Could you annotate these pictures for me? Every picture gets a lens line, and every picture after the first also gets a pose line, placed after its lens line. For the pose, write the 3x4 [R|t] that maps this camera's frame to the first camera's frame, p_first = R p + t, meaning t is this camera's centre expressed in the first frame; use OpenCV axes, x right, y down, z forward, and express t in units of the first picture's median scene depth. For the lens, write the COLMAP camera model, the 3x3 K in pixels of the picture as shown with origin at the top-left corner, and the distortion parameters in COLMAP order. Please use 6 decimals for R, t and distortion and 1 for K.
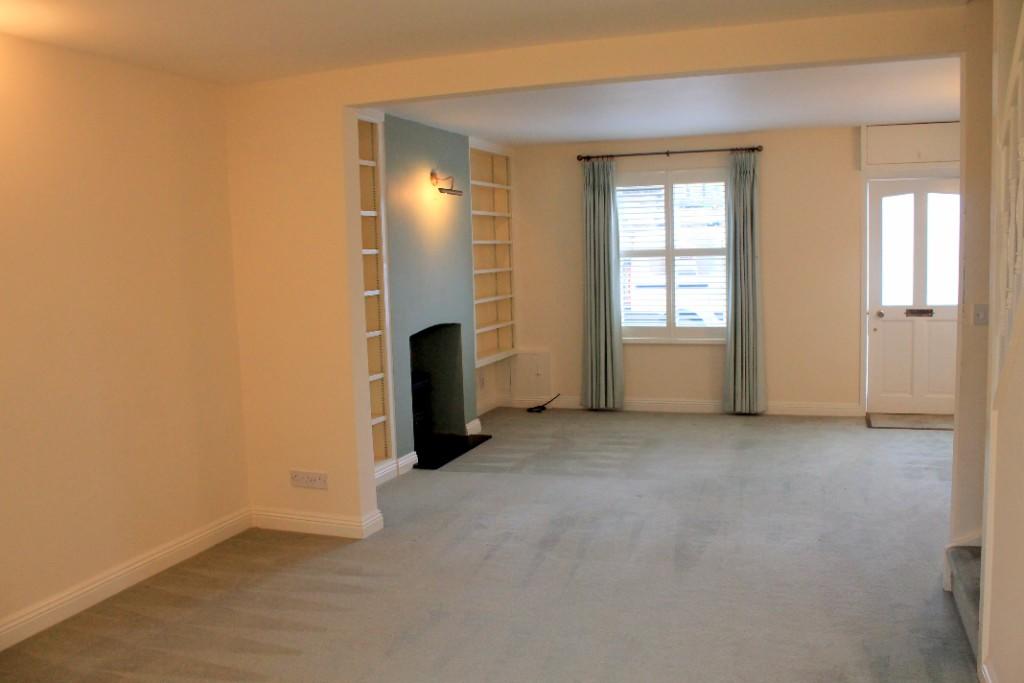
lens RADIAL K [[858.5, 0, 513.9], [0, 858.5, 335.7], [0, 0, 1]] dist [-0.175756, 0.179232]
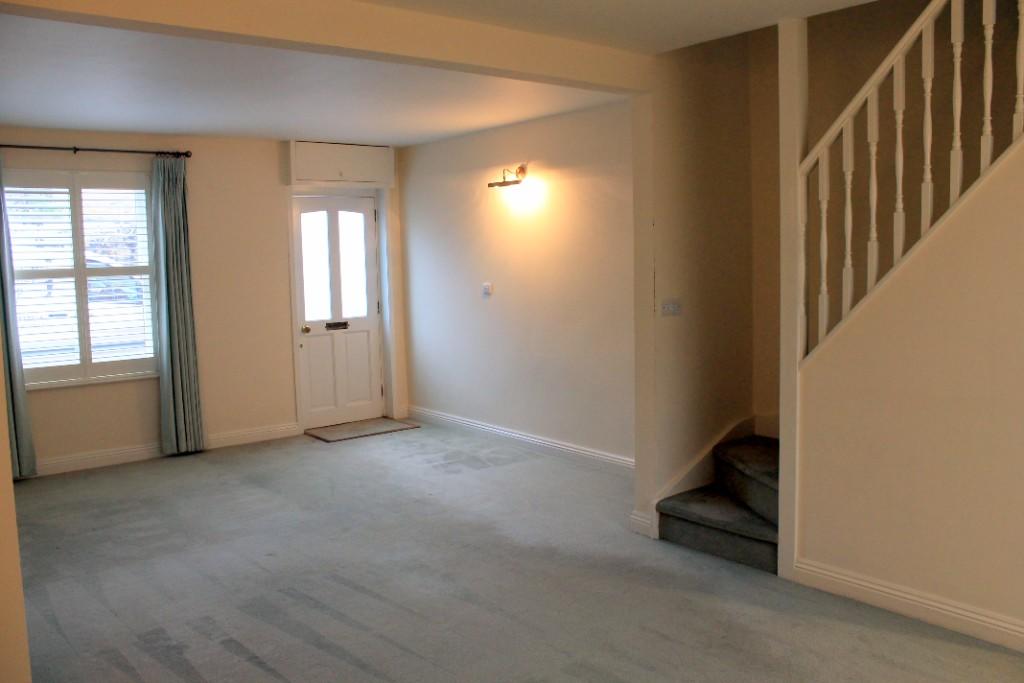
lens RADIAL K [[858.5, 0, 513.9], [0, 858.5, 335.7], [0, 0, 1]] dist [-0.175756, 0.179232]
pose [[0.517759, -0.063646, 0.853156, -0.293518], [0.096768, 0.995186, 0.015515, -0.010179], [-0.850036, 0.074525, 0.521426, 0.251383]]
